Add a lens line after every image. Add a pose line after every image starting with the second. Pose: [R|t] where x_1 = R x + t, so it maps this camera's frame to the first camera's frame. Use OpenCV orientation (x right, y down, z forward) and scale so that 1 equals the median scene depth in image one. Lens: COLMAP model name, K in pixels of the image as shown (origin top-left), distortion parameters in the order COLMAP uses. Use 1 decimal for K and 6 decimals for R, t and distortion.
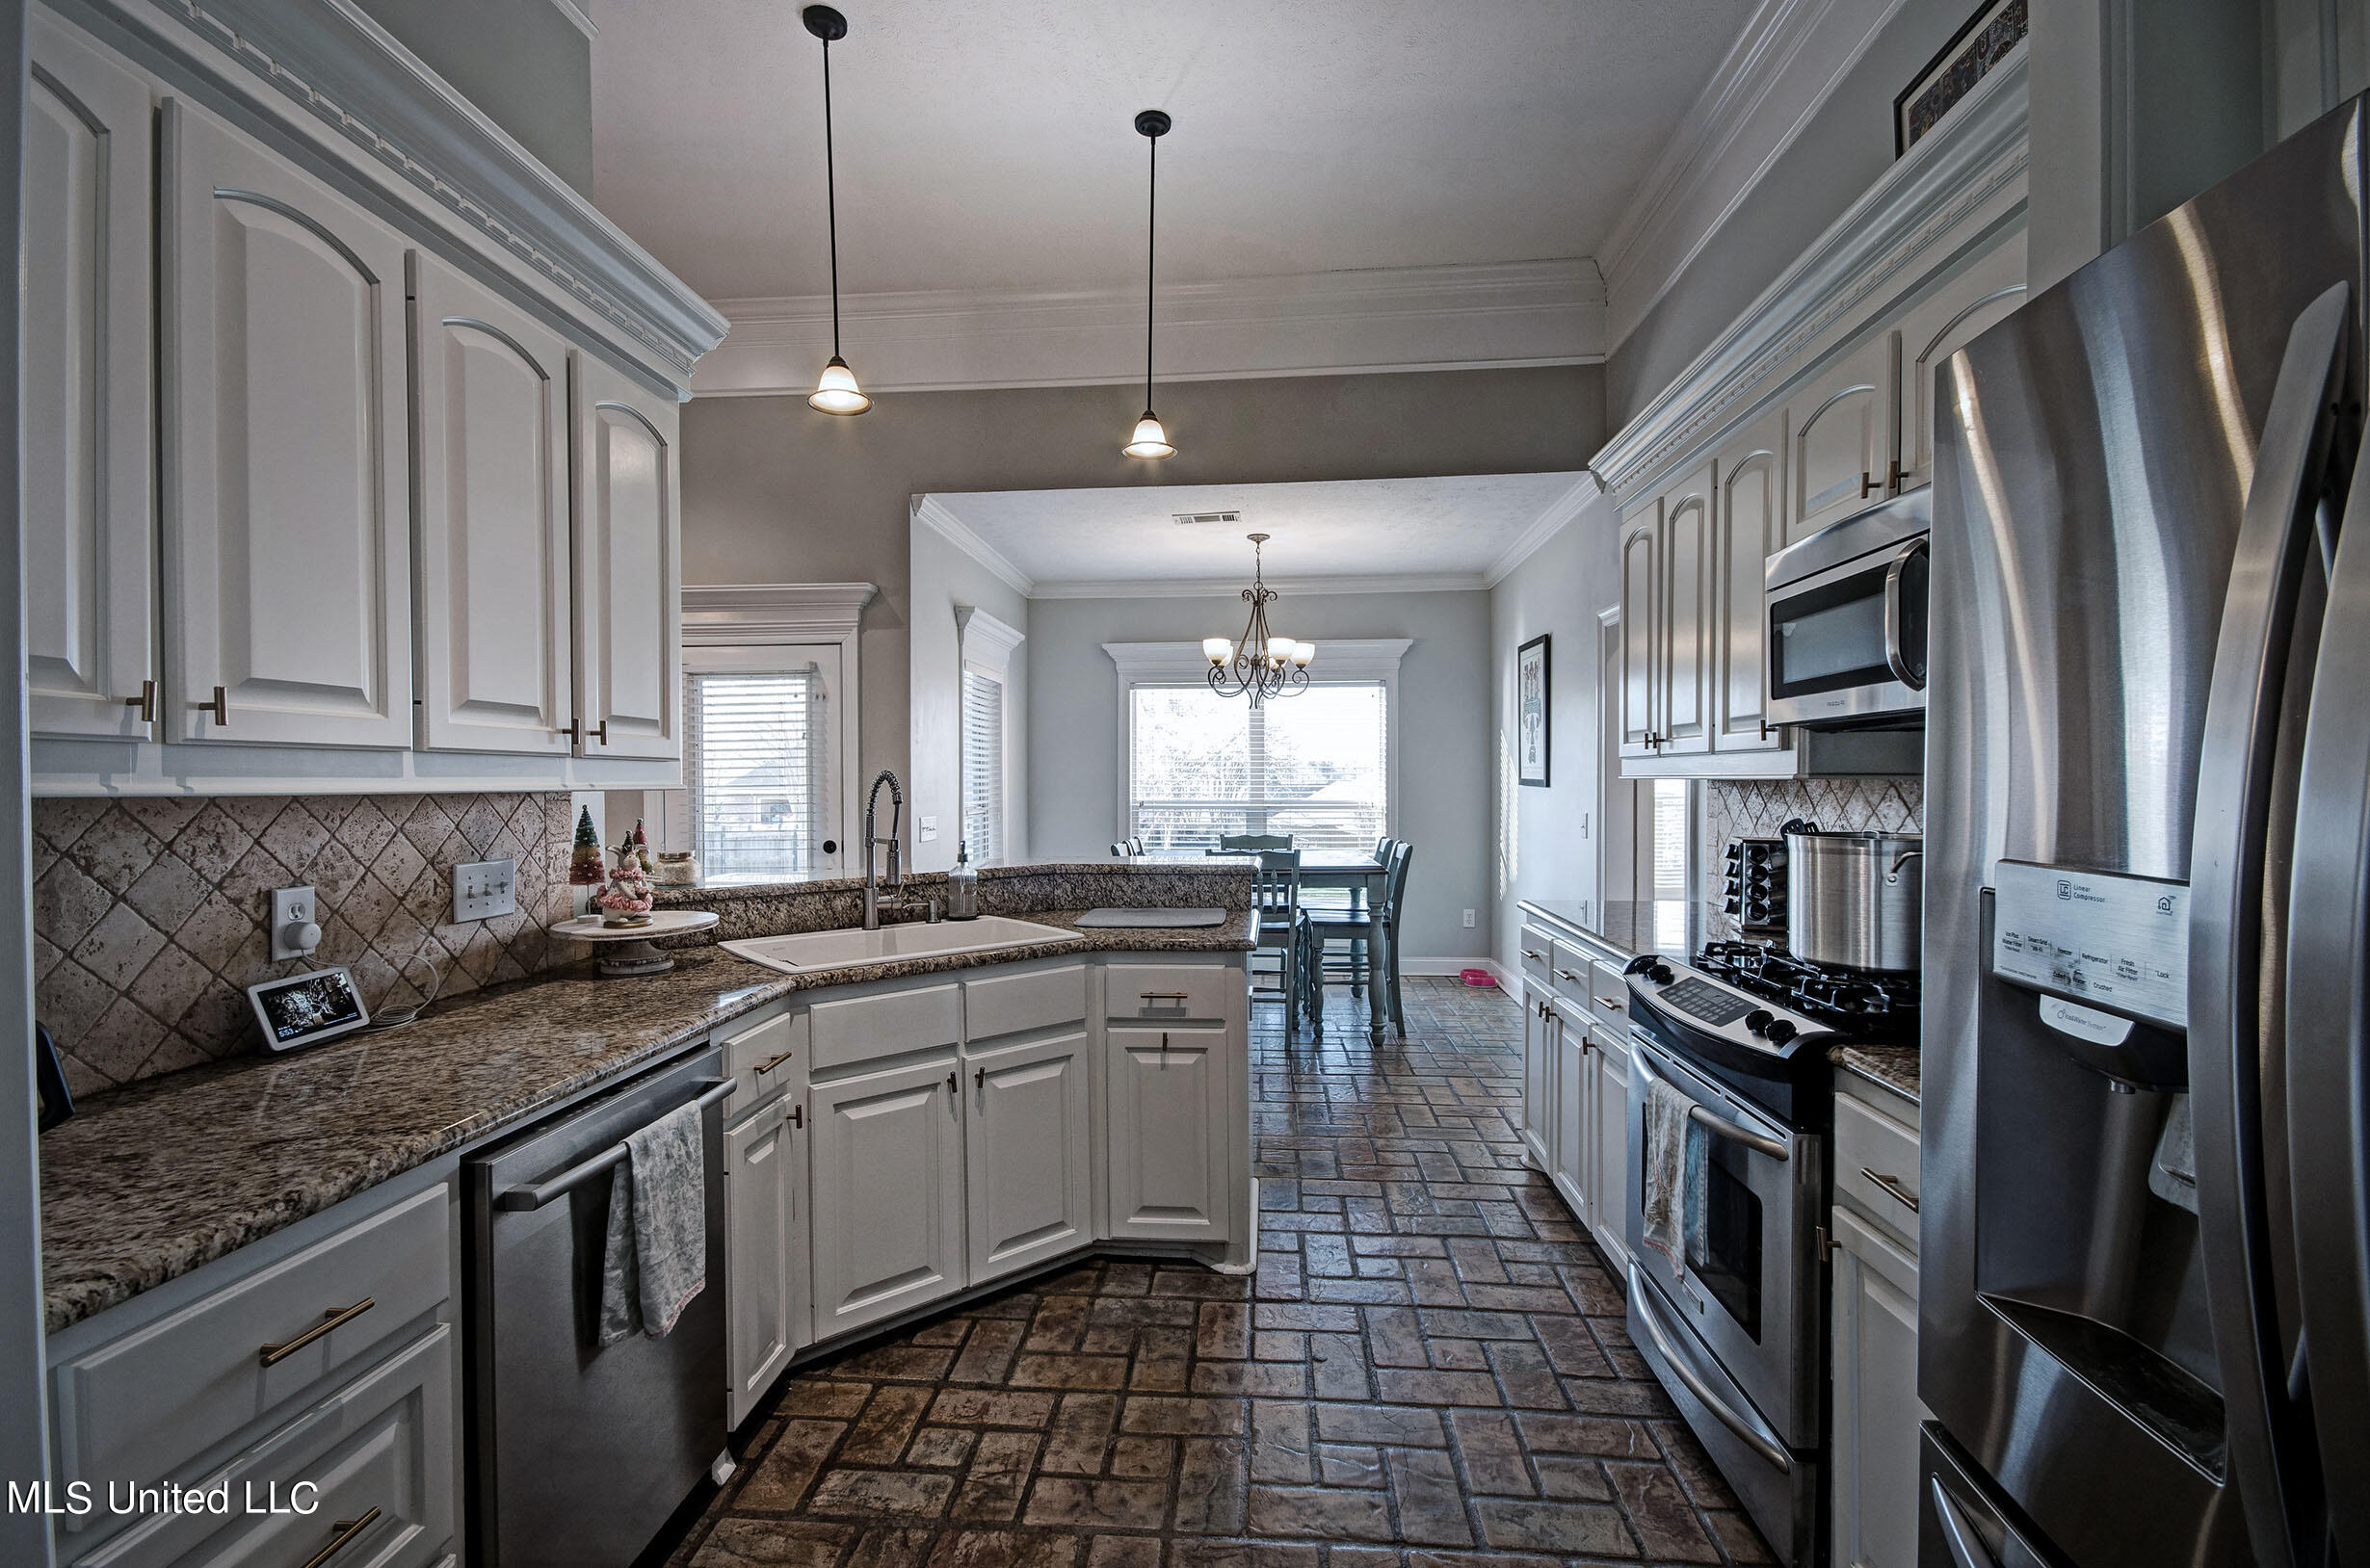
lens RADIAL K [[1045.5, 0, 1185.0], [0, 1045.5, 784.0], [0, 0, 1]] dist [-0.002329, -0.000111]
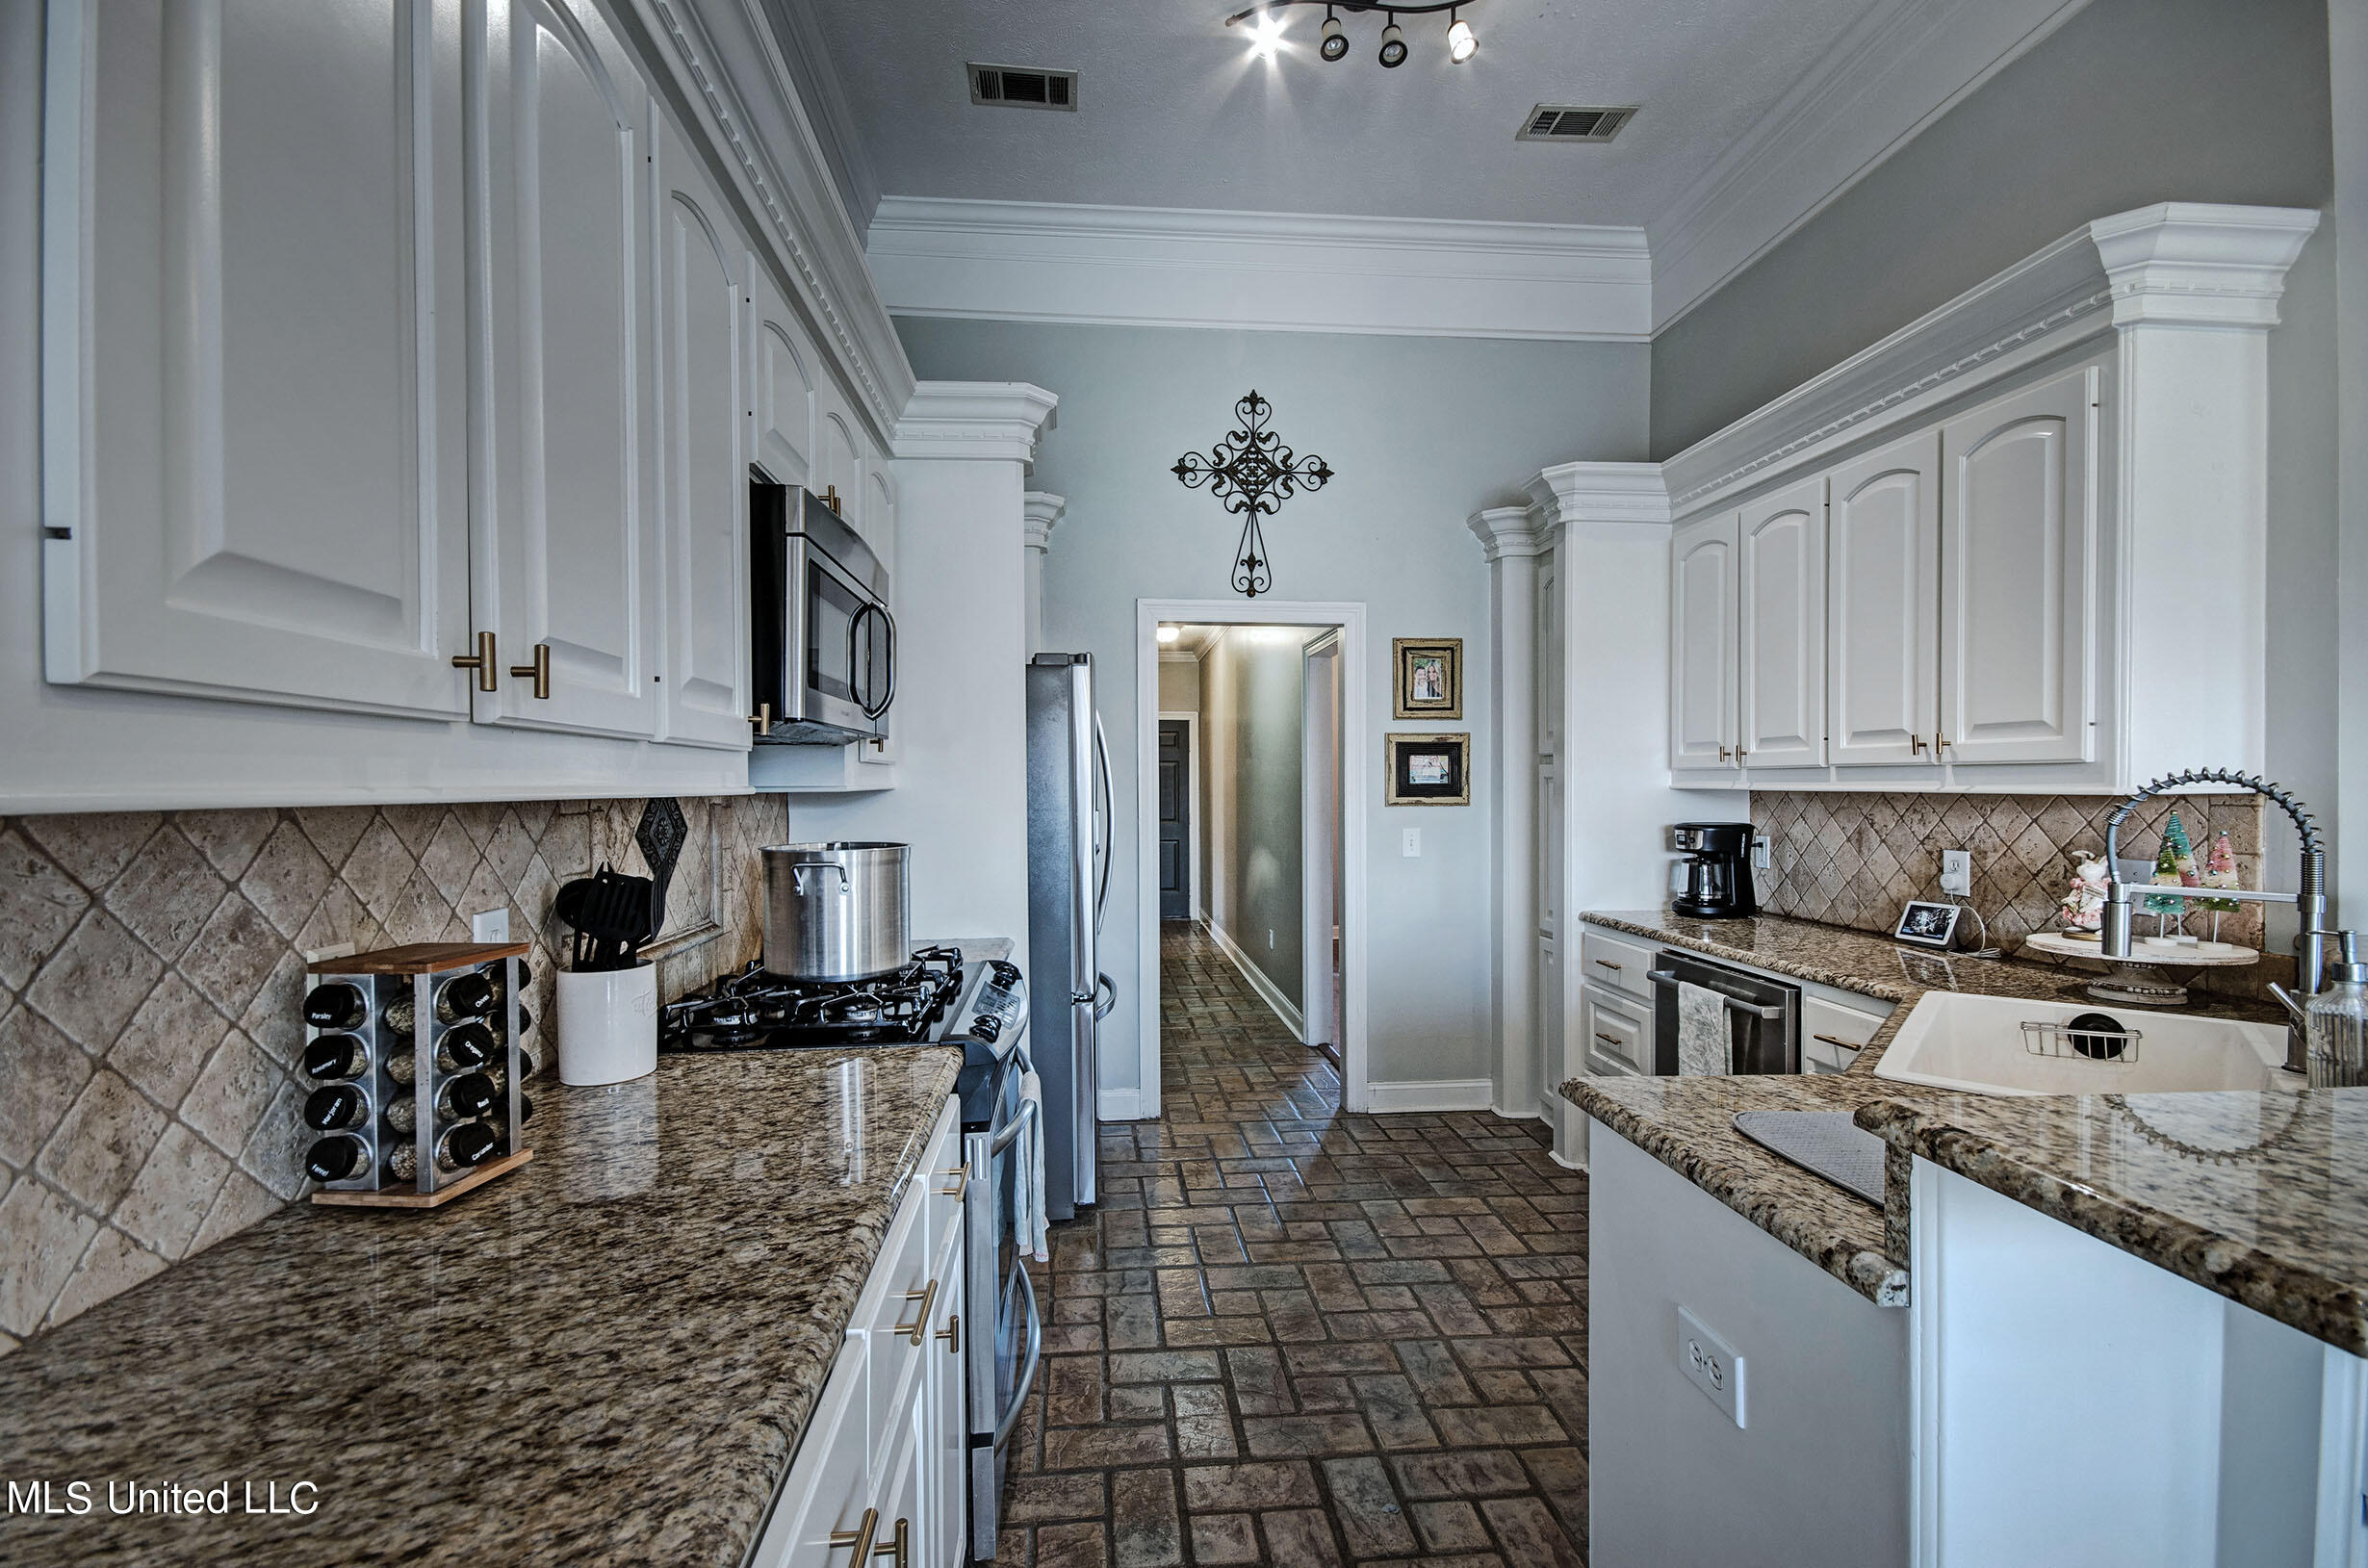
lens RADIAL K [[1044.7, 0, 1184.0], [0, 1044.7, 784.0], [0, 0, 1]] dist [-0.002329, -0.000111]
pose [[-0.986404, 0.006997, -0.164190, 0.543003], [0.006283, 0.999968, 0.004864, -0.016168], [0.164219, 0.003766, -0.986417, 2.314208]]
